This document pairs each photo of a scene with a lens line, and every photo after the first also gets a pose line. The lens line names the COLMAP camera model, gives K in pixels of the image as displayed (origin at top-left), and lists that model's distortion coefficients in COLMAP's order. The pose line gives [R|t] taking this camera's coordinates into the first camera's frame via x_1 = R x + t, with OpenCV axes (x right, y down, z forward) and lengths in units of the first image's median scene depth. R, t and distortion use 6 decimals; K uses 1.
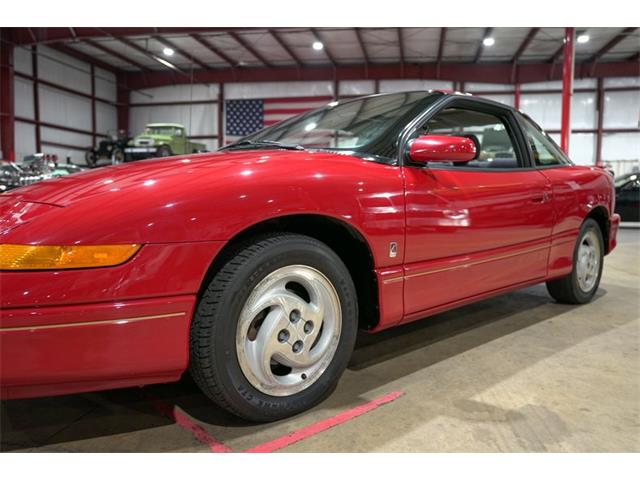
lens RADIAL K [[477.1, 0, 322.1], [0, 477.1, 234.5], [0, 0, 1]] dist [-0.072436, 0.060871]
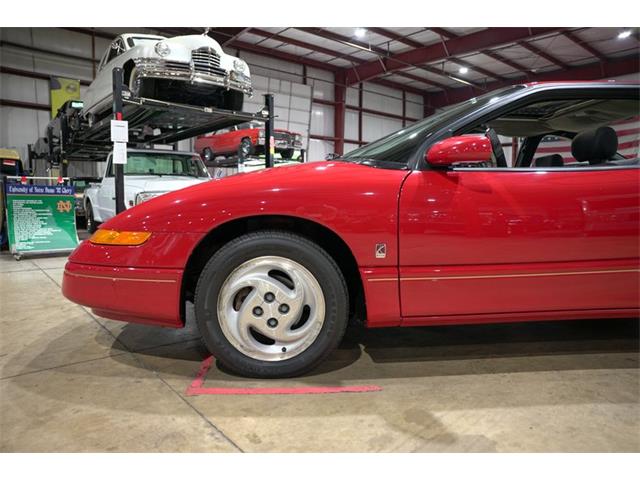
lens RADIAL K [[435.7, 0, 322.1], [0, 435.7, 242.4], [0, 0, 1]] dist [-0.125787, 0.088689]
pose [[0.782443, 0.055628, -0.620233, 0.542798], [-0.046346, 0.998442, 0.031082, -0.008489], [0.620995, 0.004425, 0.783802, 0.154168]]
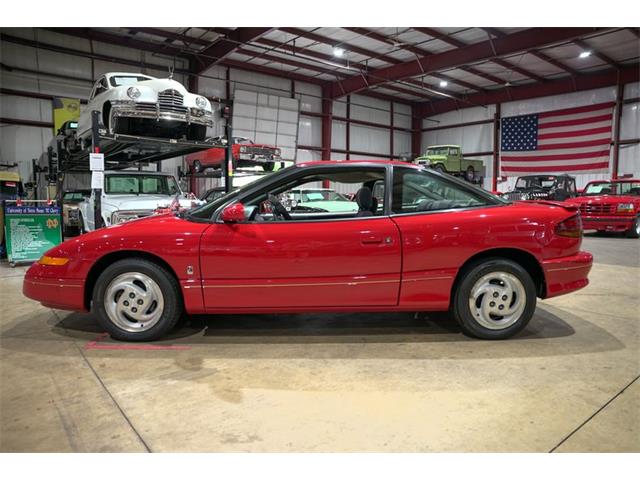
lens RADIAL K [[435.7, 0, 322.6], [0, 435.7, 240.9], [0, 0, 1]] dist [-0.125787, 0.088689]
pose [[0.770039, 0.052635, -0.635822, 1.369209], [-0.048422, 0.998538, 0.024018, -0.125983], [0.636157, 0.012293, 0.771462, 0.032591]]
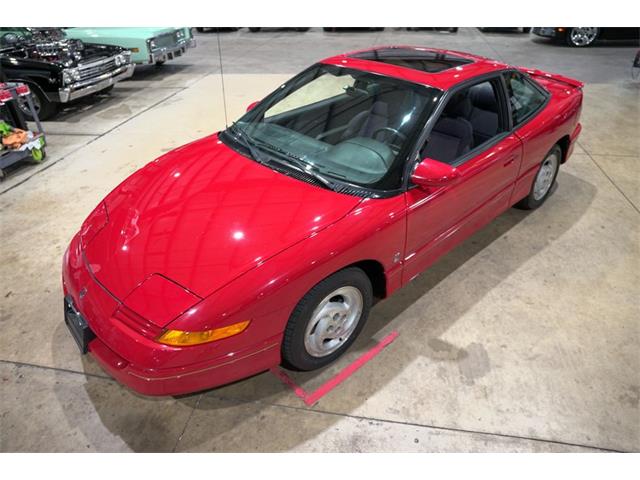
lens RADIAL K [[435.7, 0, 323.7], [0, 435.7, 243.8], [0, 0, 1]] dist [-0.125787, 0.088689]
pose [[0.999559, -0.029385, 0.004320, -0.073344], [0.023553, 0.872847, 0.487425, -0.571323], [-0.018094, -0.487108, 0.873154, -0.129652]]
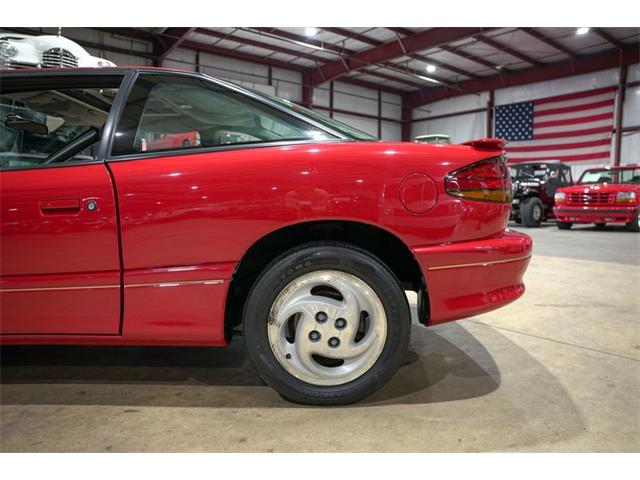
lens RADIAL K [[435.7, 0, 322.1], [0, 435.7, 240.1], [0, 0, 1]] dist [-0.125787, 0.088689]
pose [[0.763069, 0.053186, -0.644125, 1.370564], [-0.048172, 0.998517, 0.025382, -0.082285], [0.644519, 0.011661, 0.764499, 1.007716]]
